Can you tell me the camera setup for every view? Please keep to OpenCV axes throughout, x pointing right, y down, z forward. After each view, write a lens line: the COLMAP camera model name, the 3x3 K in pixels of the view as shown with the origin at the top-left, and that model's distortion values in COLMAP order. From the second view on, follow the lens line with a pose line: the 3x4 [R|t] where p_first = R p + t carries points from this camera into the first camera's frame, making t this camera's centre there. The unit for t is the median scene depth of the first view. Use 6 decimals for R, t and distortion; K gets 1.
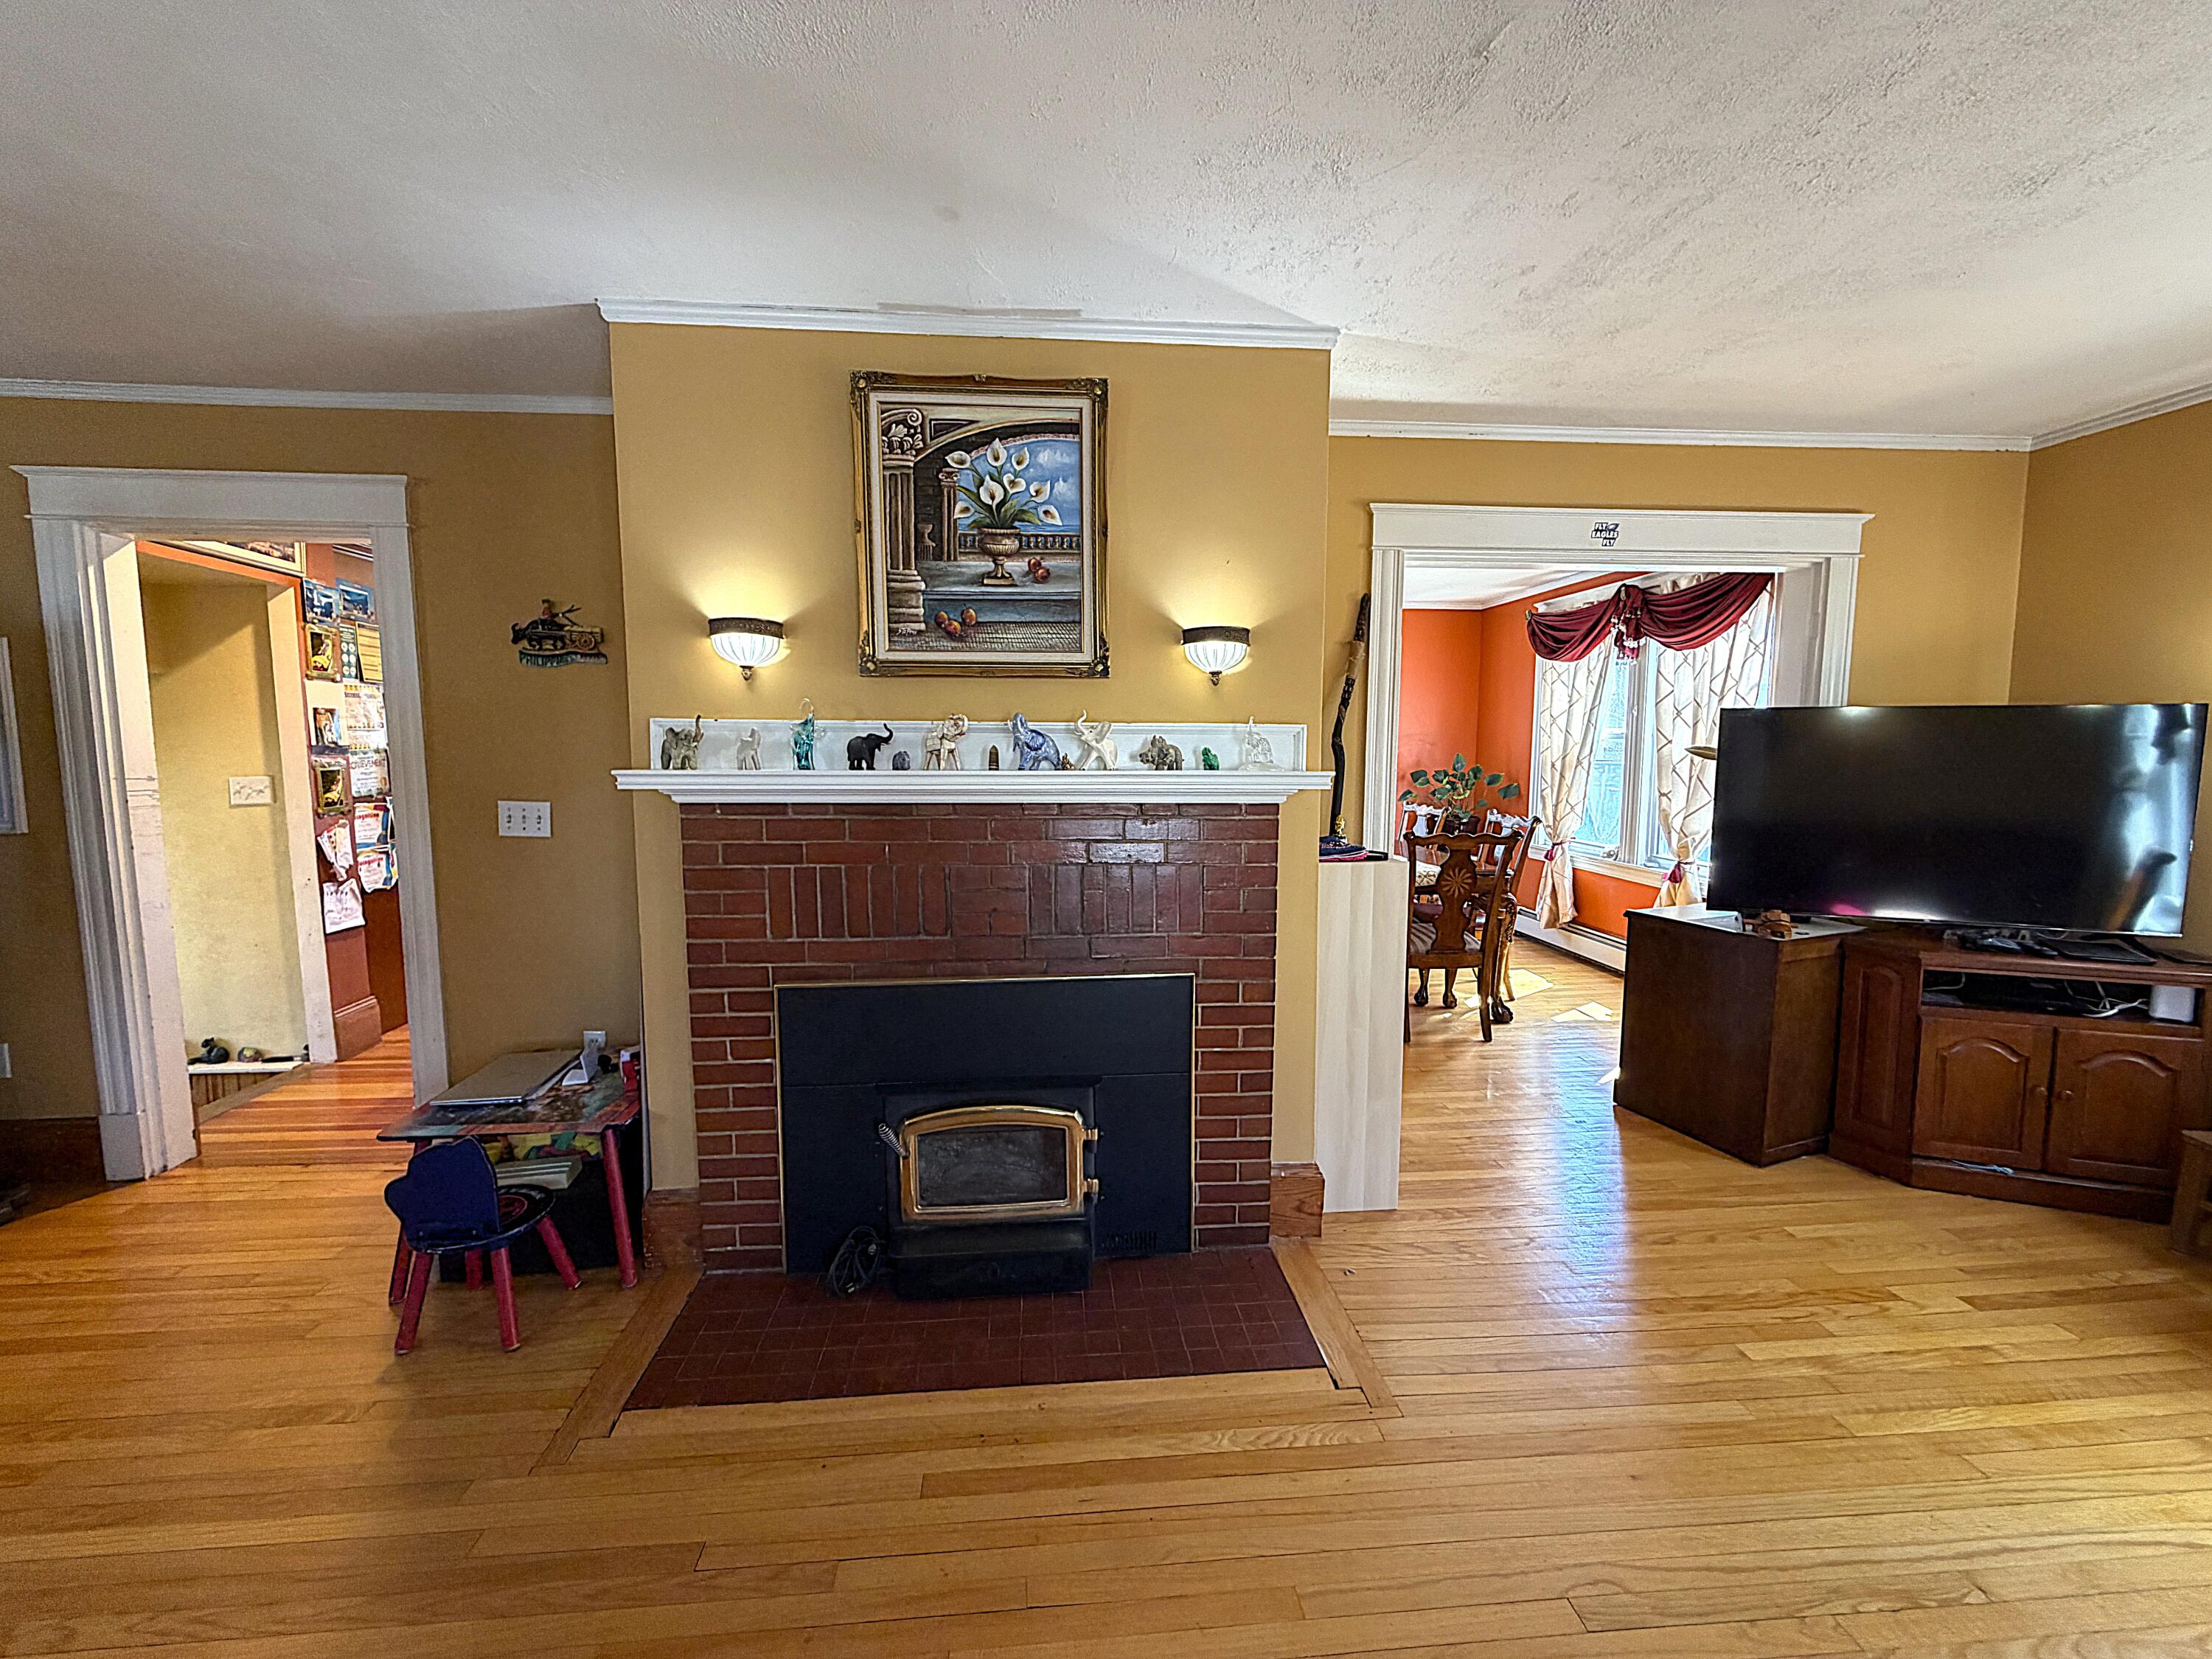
lens RADIAL K [[887.2, 0, 1097.1], [0, 887.2, 830.2], [0, 0, 1]] dist [-0.000256, 0.000219]
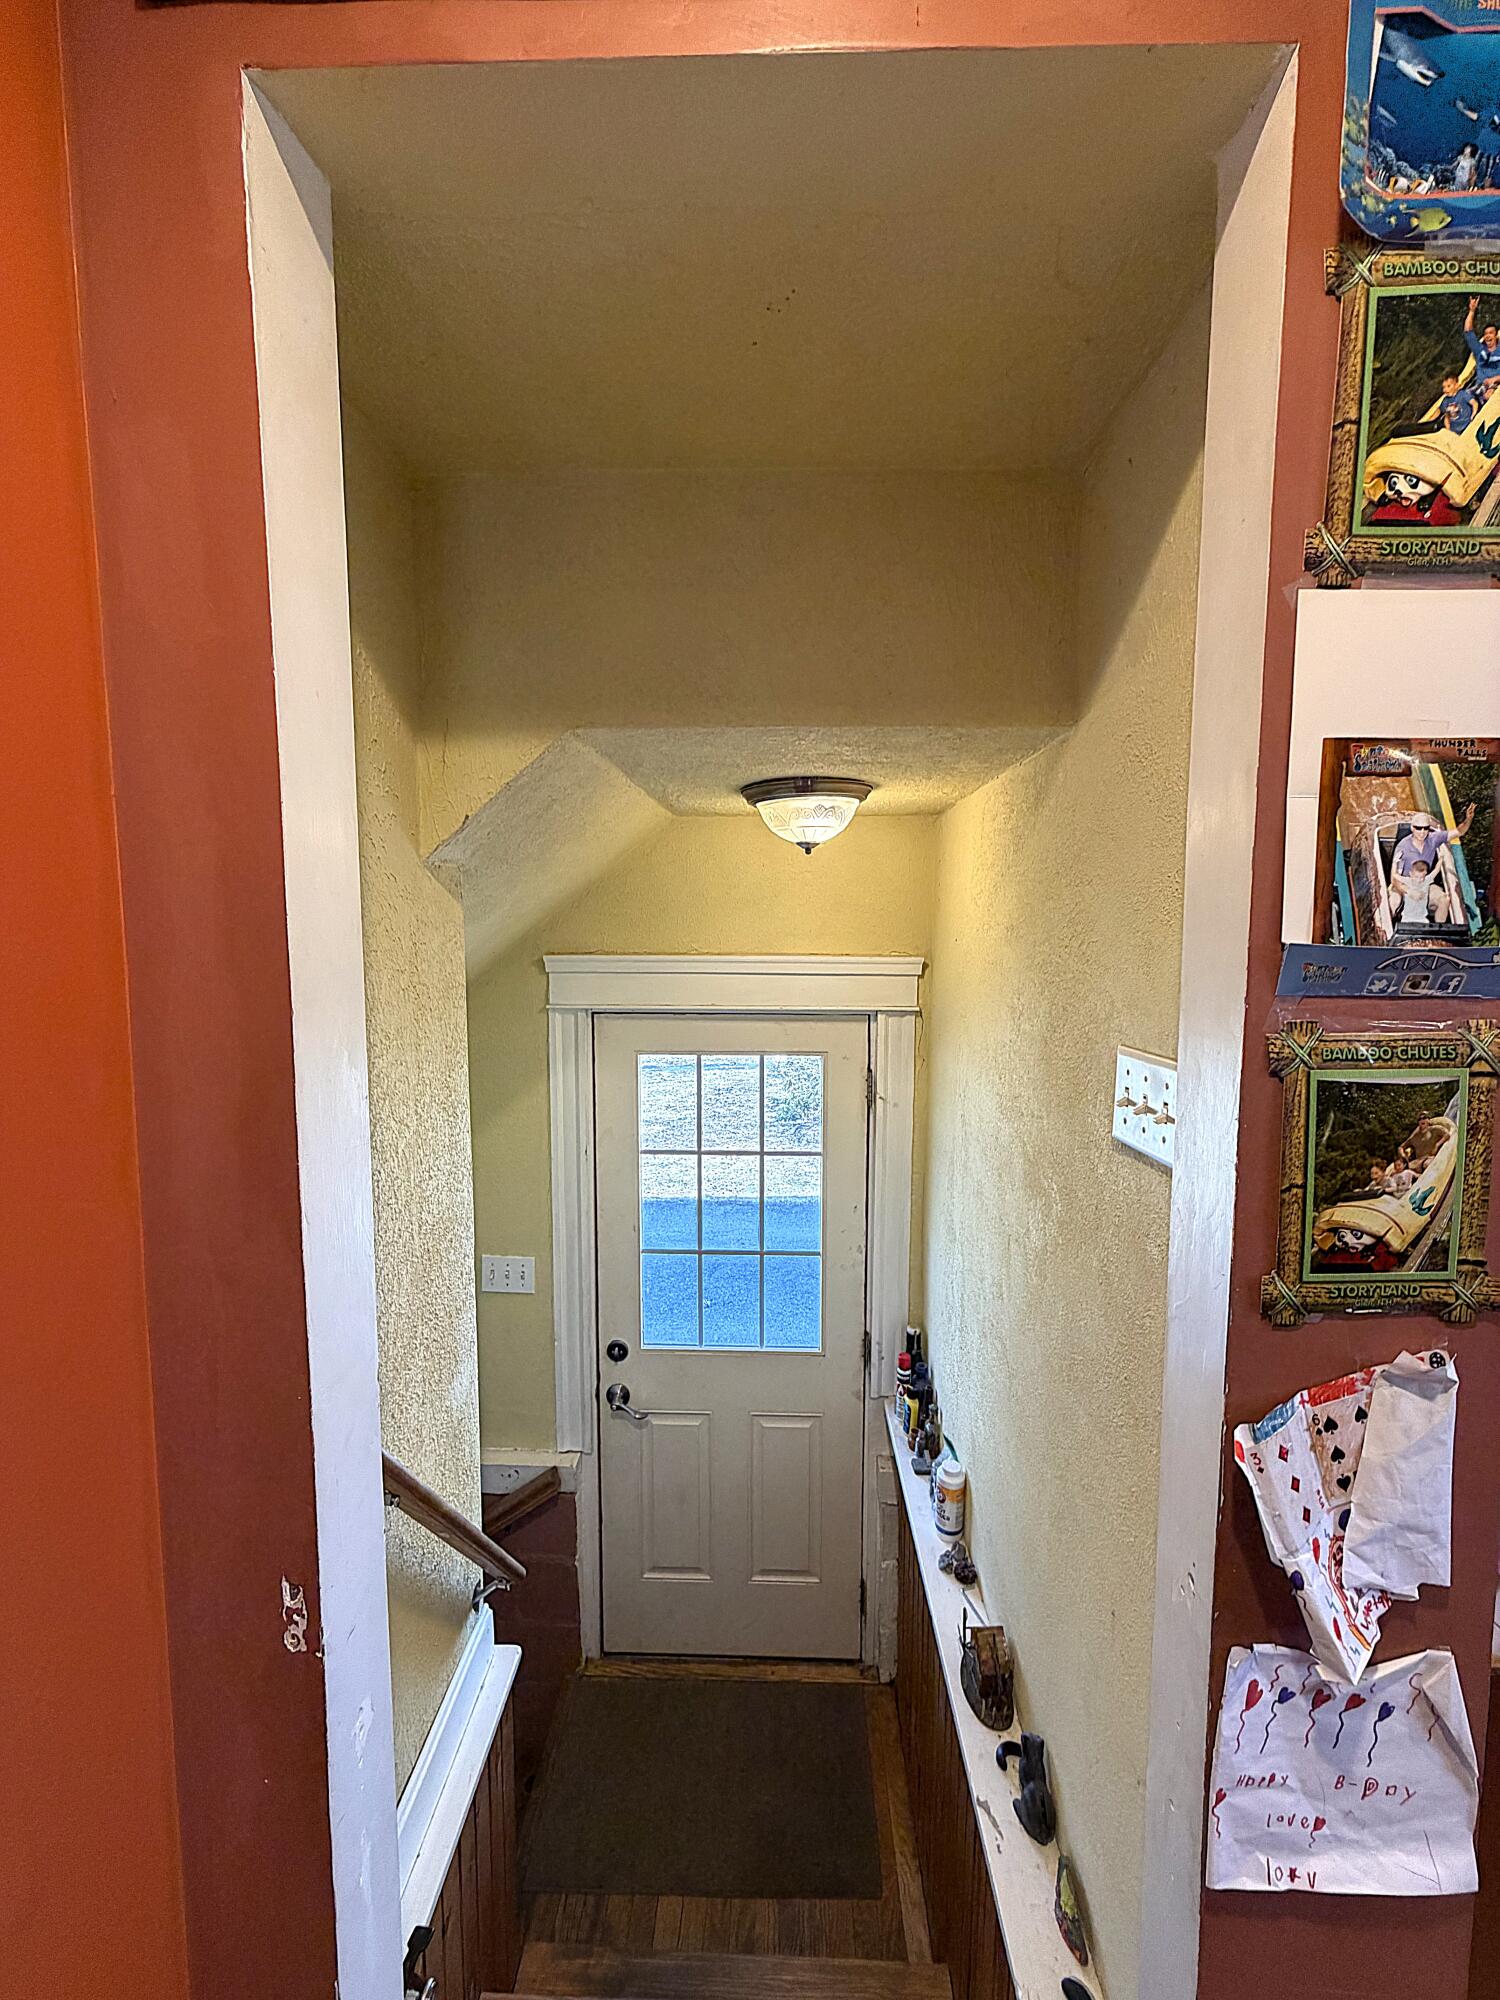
lens RADIAL K [[802.2, 0, 750.1], [0, 802.2, 990.8], [0, 0, 1]] dist [-0.000256, 0.000219]
pose [[-0.108276, 0.083063, -0.990645, -0.659803], [-0.098255, 0.990730, 0.093809, -0.085317], [0.989253, 0.107493, -0.099111, 0.848769]]
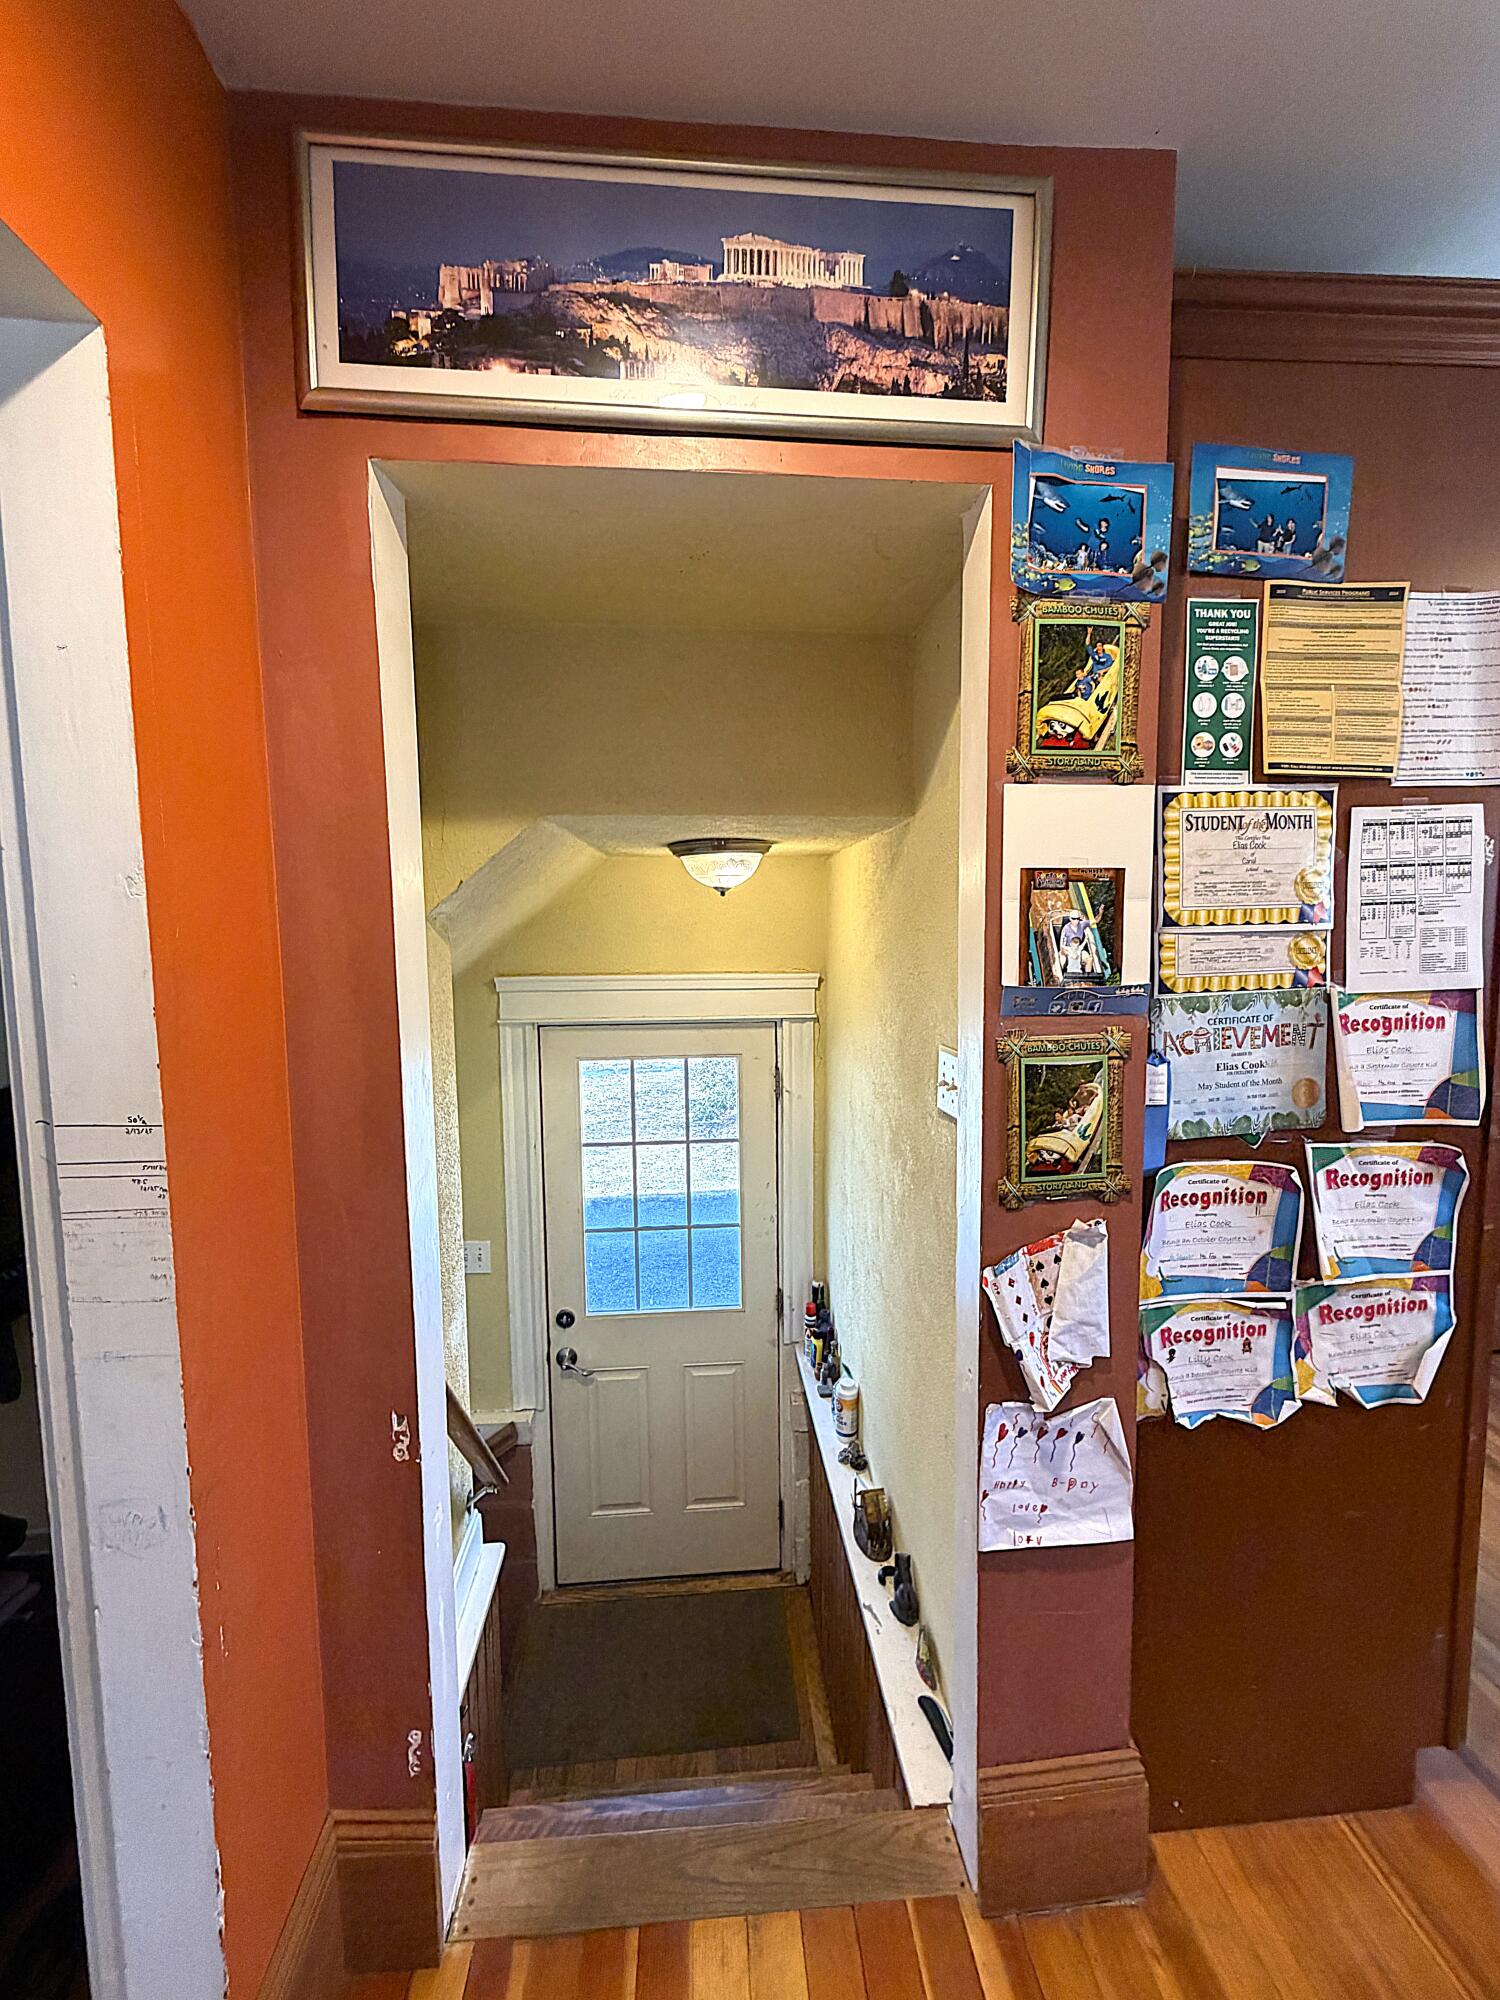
lens RADIAL K [[802.2, 0, 747.8], [0, 802.2, 991.9], [0, 0, 1]] dist [-0.000256, 0.000219]
pose [[-0.001828, 0.083571, -0.996500, -0.556520], [-0.086891, 0.992720, 0.083413, -0.103051], [0.996216, 0.086740, 0.005447, 0.848316]]
